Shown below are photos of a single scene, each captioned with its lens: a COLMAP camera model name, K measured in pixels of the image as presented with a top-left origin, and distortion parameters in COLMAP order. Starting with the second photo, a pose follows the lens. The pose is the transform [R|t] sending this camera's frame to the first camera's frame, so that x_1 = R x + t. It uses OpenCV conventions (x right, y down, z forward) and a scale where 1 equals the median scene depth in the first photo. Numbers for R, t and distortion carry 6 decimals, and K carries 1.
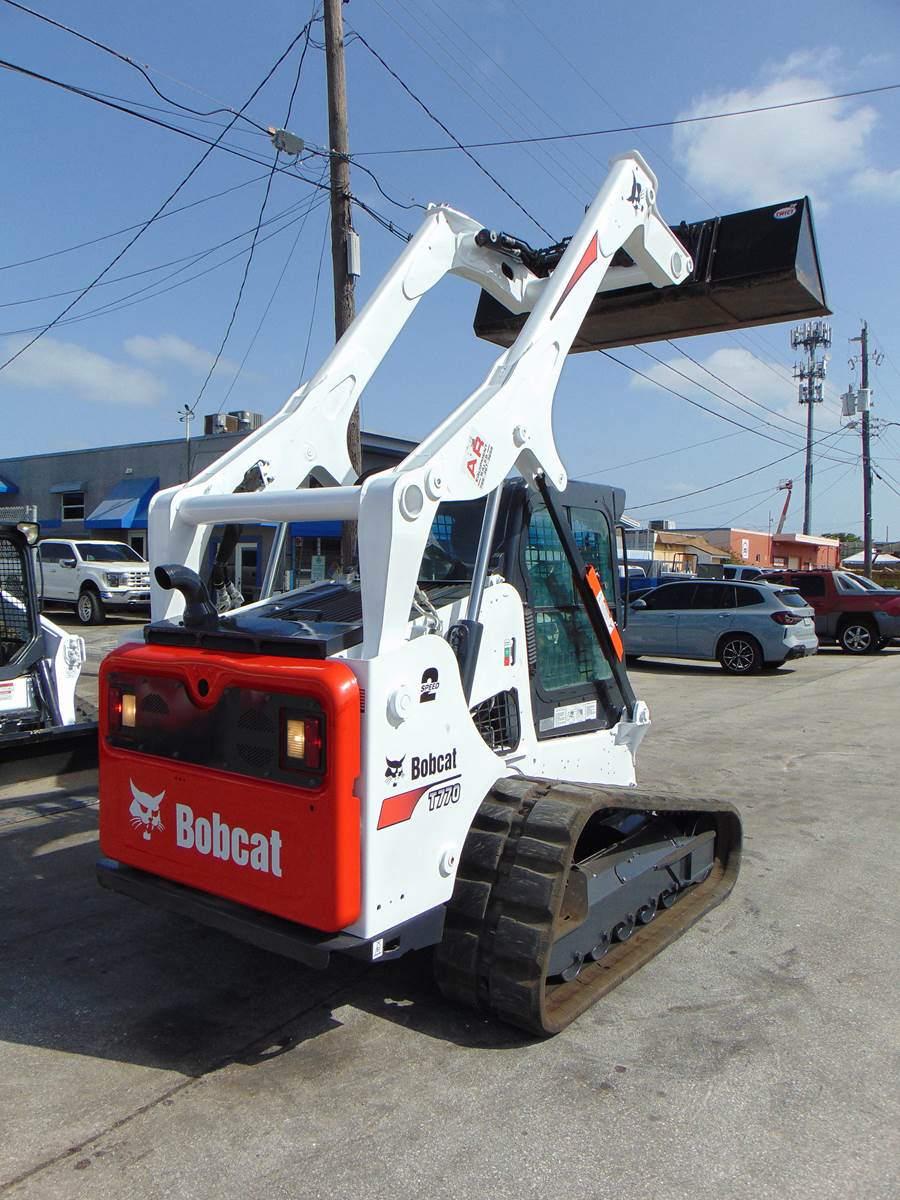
lens RADIAL K [[895.6, 0, 446.5], [0, 895.6, 598.1], [0, 0, 1]] dist [-0.009470, 0.050015]
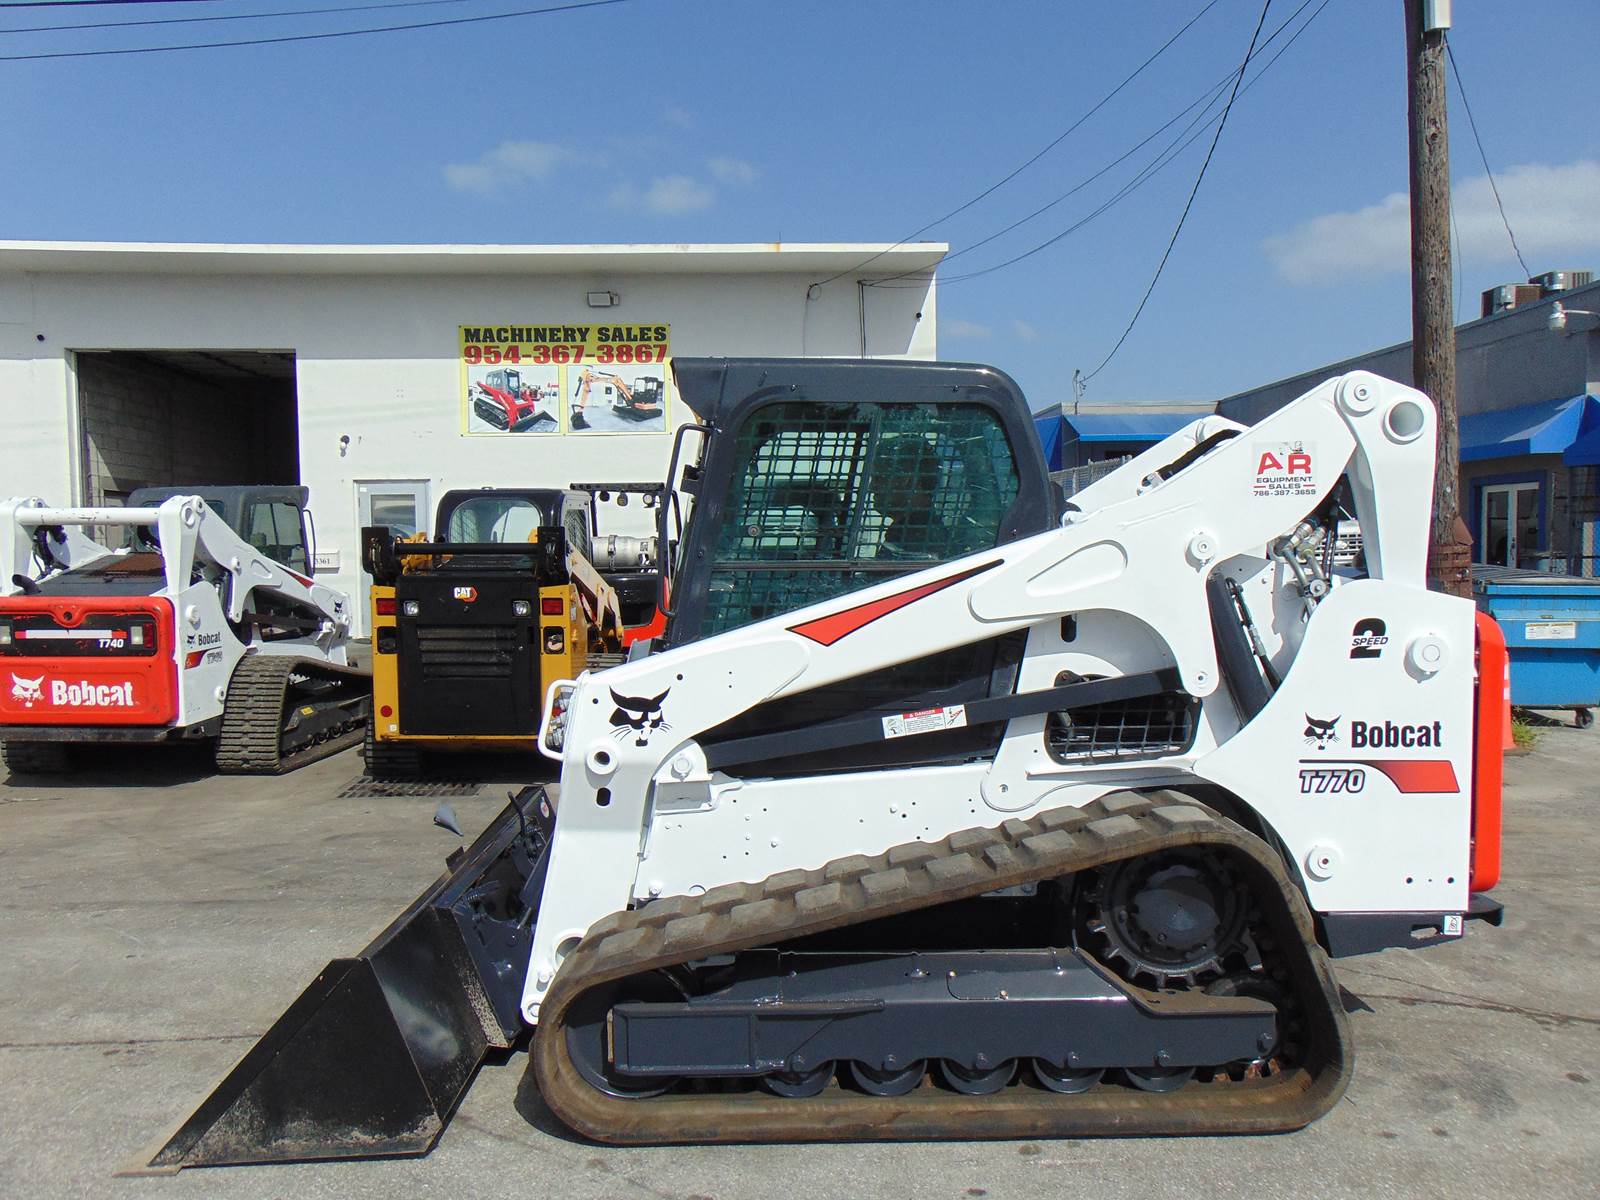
lens RADIAL K [[1194.1, 0, 803.7], [0, 1194.1, 599.3], [0, 0, 1]] dist [-0.009470, 0.050015]
pose [[0.619121, 0.010487, -0.785225, 0.634812], [0.004196, 0.999852, 0.016662, 0.018808], [0.785284, -0.013611, 0.618986, 0.367213]]
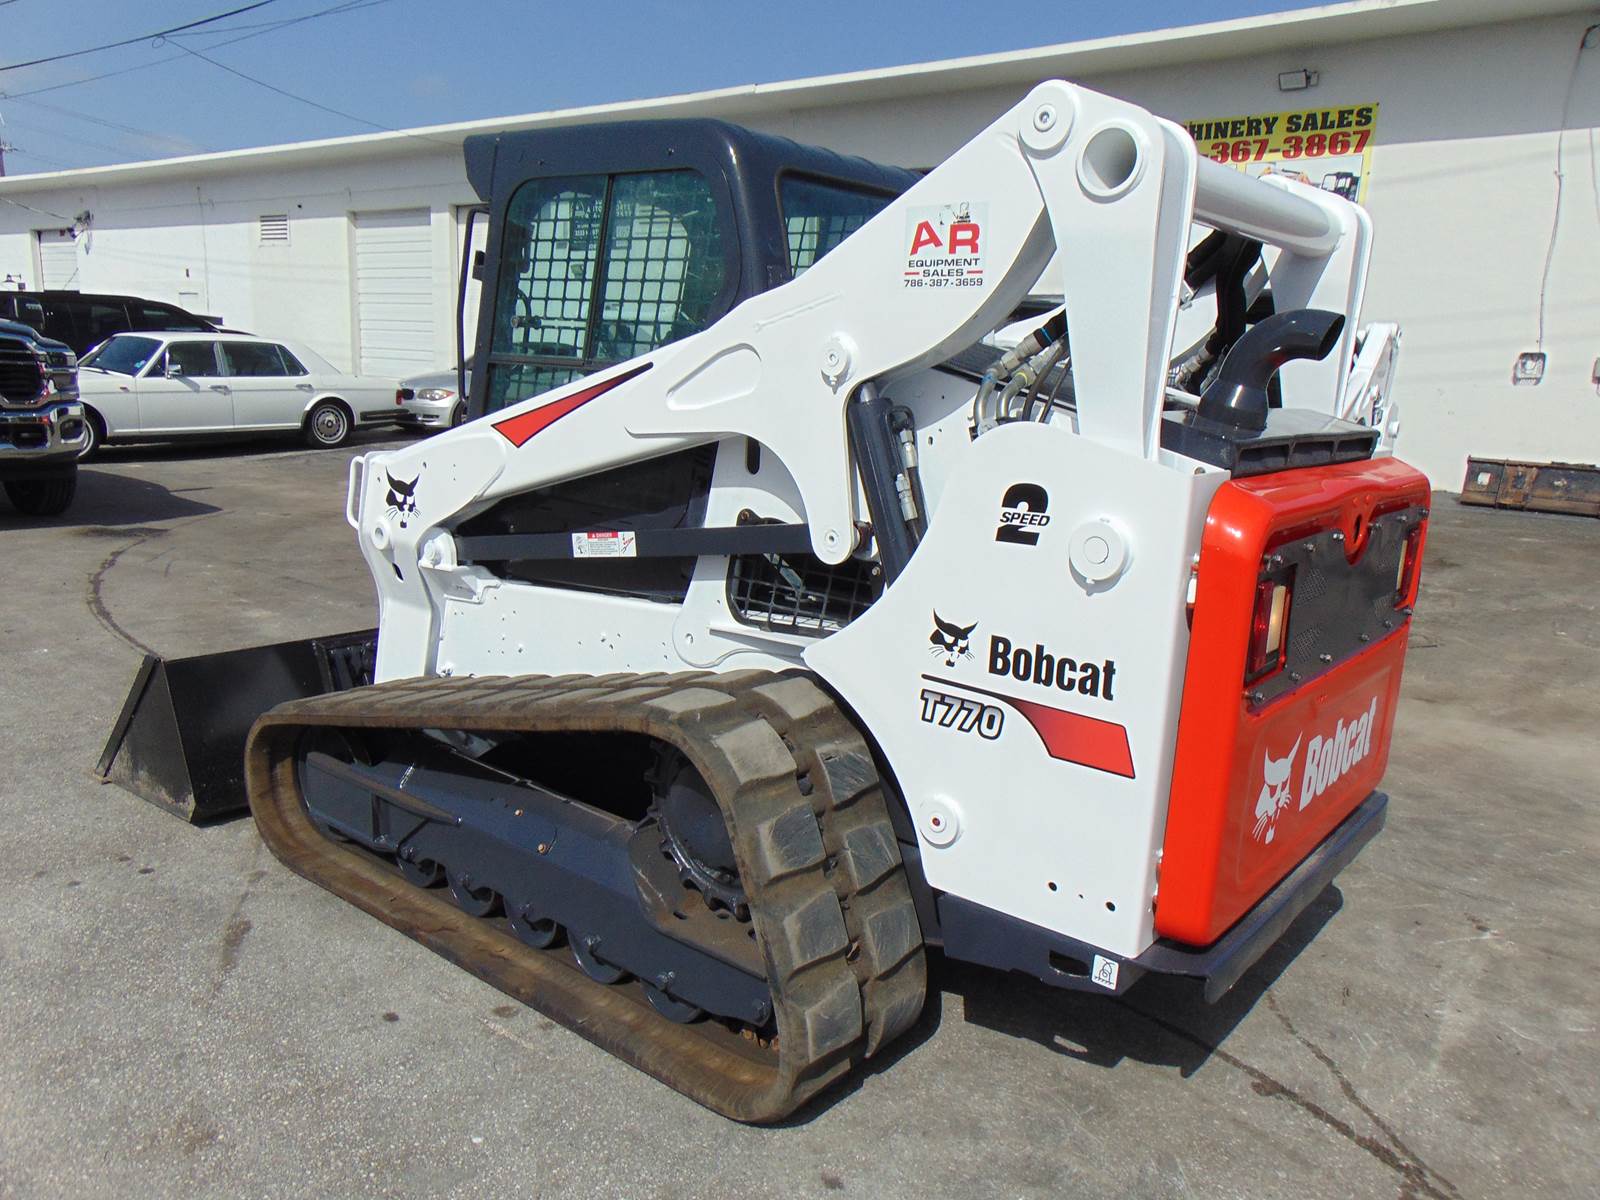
lens RADIAL K [[1194.1, 0, 809.3], [0, 1194.1, 600.2], [0, 0, 1]] dist [-0.009470, 0.050015]
pose [[-0.026857, 0.181771, -0.982974, 0.739458], [-0.067303, 0.980769, 0.183202, 0.009609], [0.997371, 0.071078, -0.014107, 0.957783]]
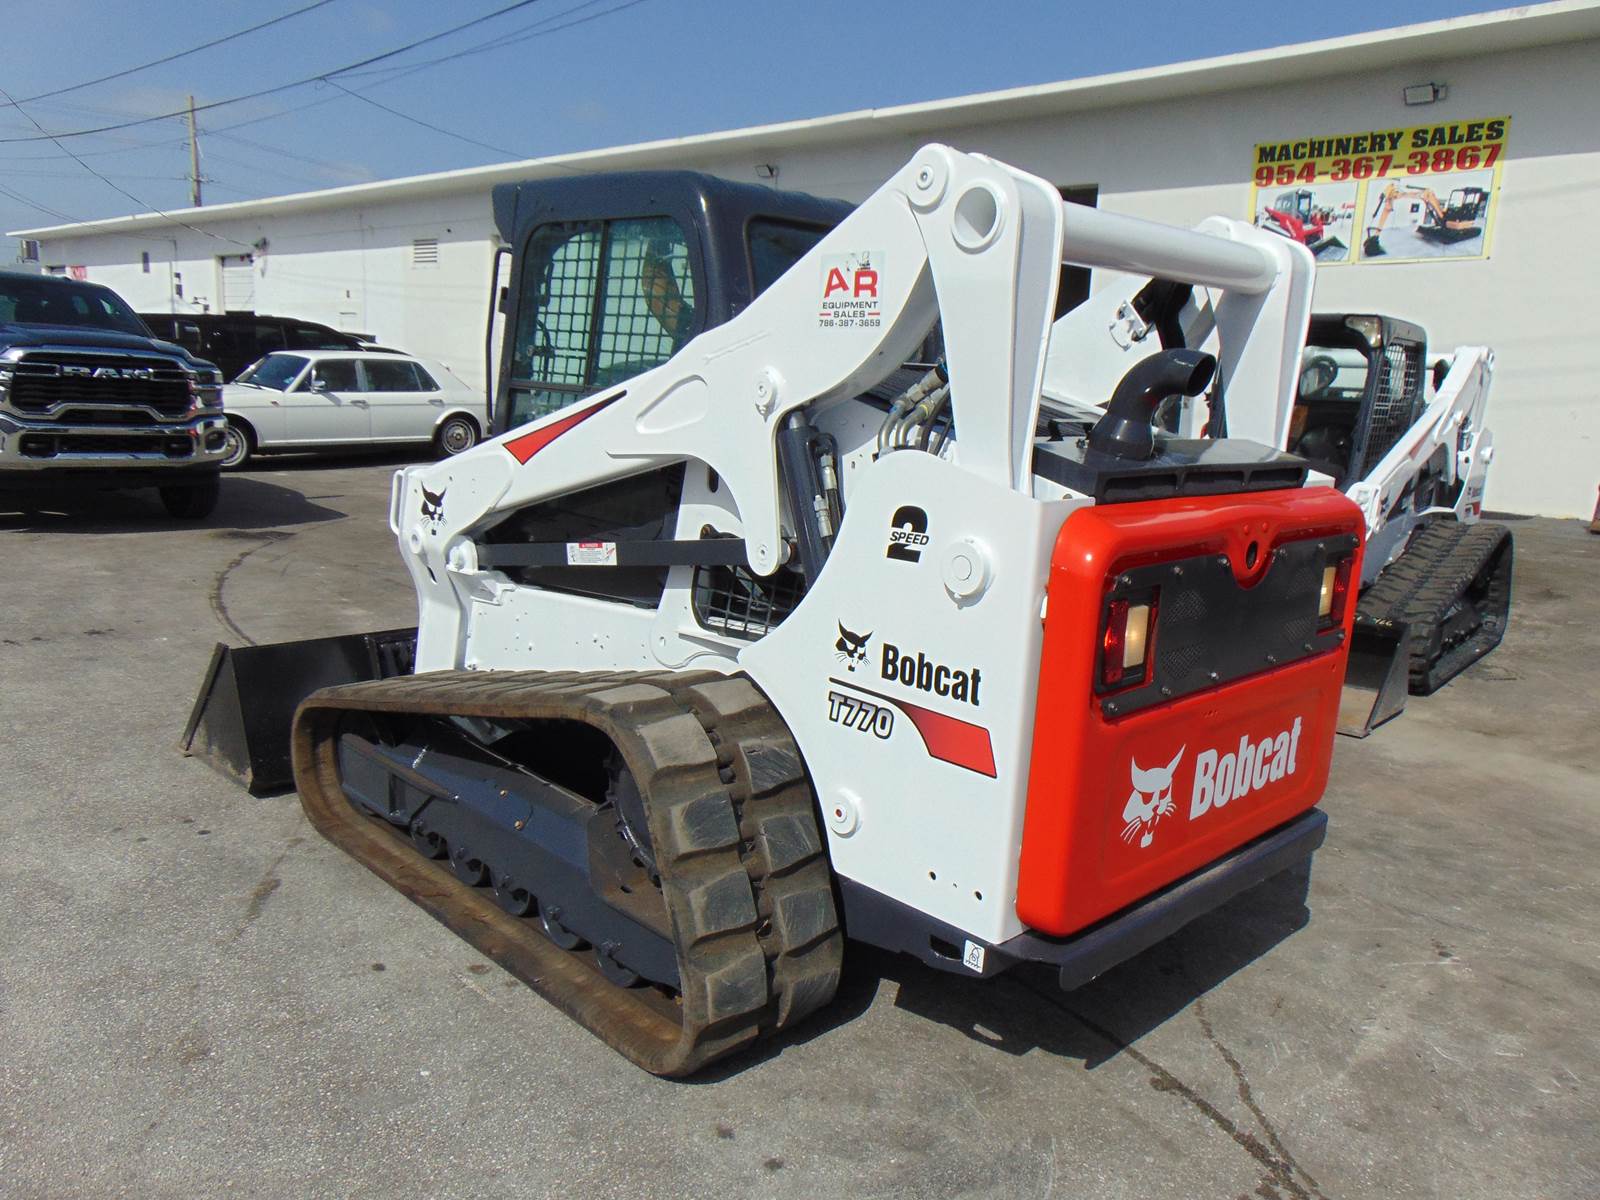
lens RADIAL K [[1194.1, 0, 808.0], [0, 1194.1, 598.7], [0, 0, 1]] dist [-0.009470, 0.050015]
pose [[-0.142250, 0.165420, -0.975911, 0.780656], [-0.073948, 0.981405, 0.177130, -0.002794], [0.987065, 0.097363, -0.127372, 1.050366]]
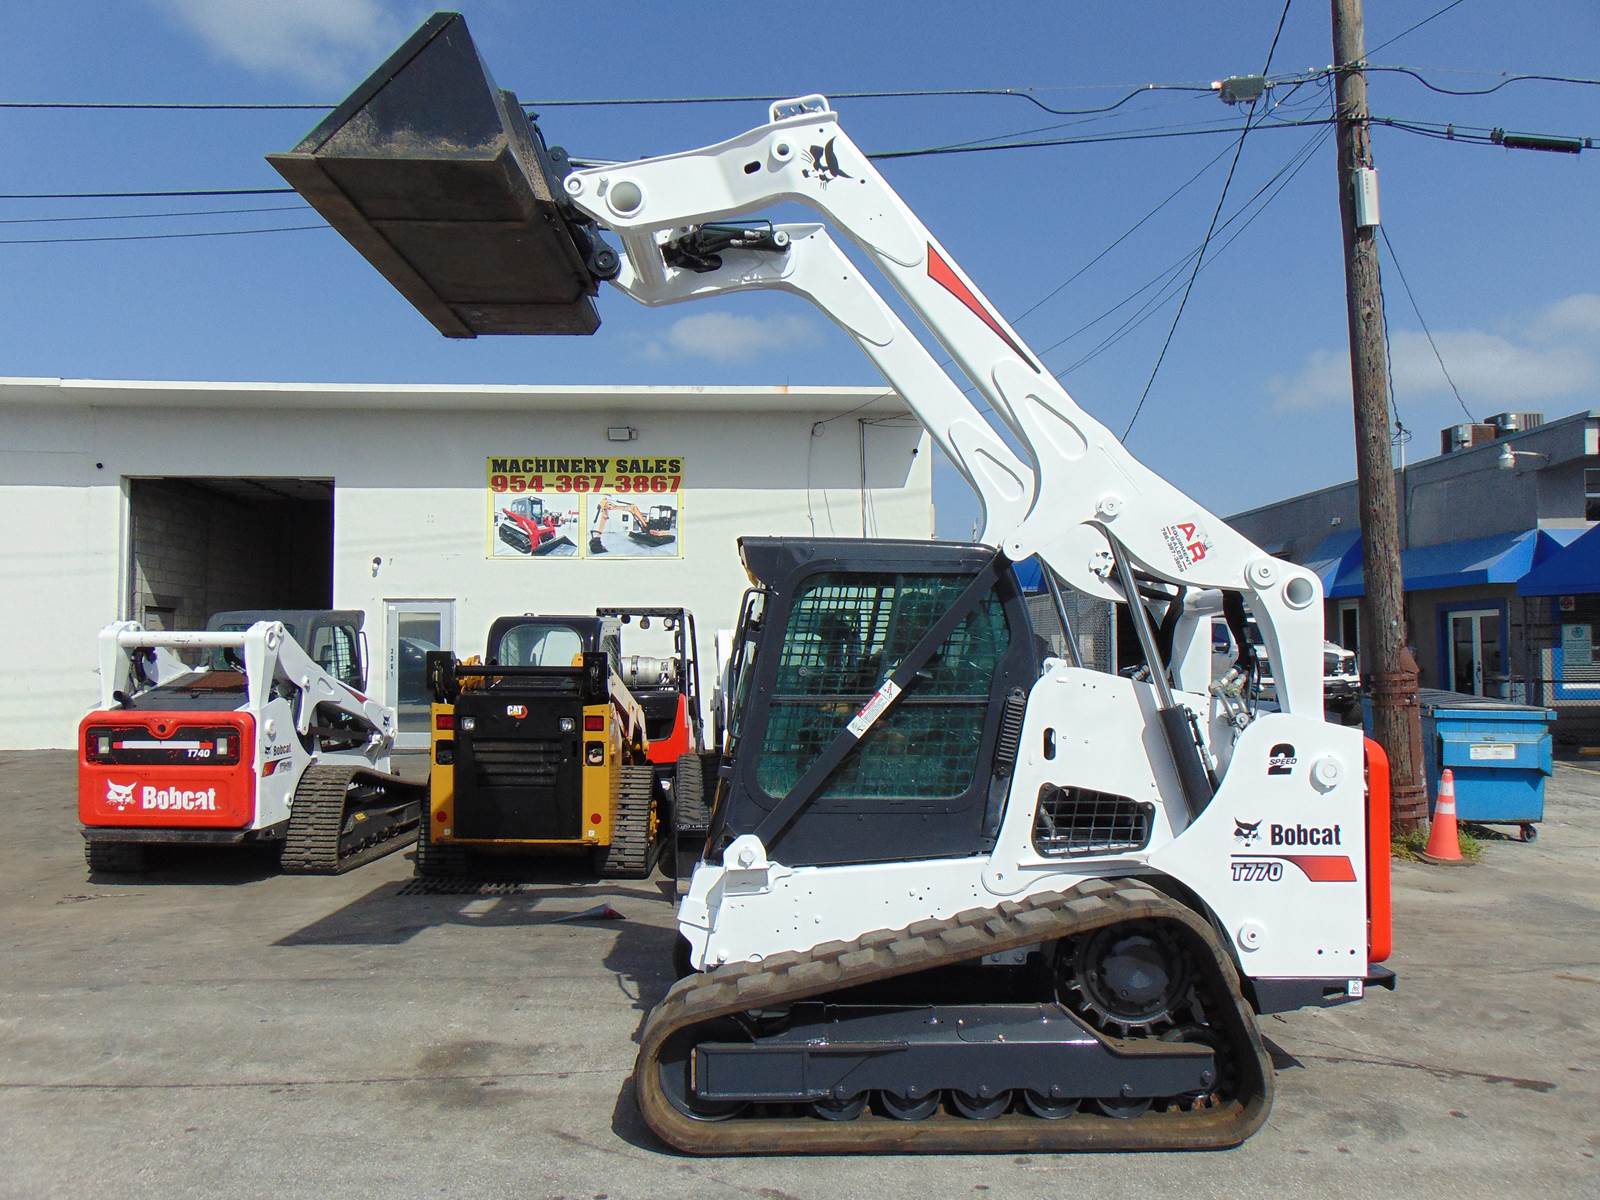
lens RADIAL K [[1194.1, 0, 801.6], [0, 1194.1, 597.1], [0, 0, 1]] dist [-0.009470, 0.050015]
pose [[0.623981, -0.059385, -0.779180, 0.767847], [-0.004041, 0.996850, -0.079210, 0.006169], [0.781429, 0.052574, 0.621775, 0.216622]]
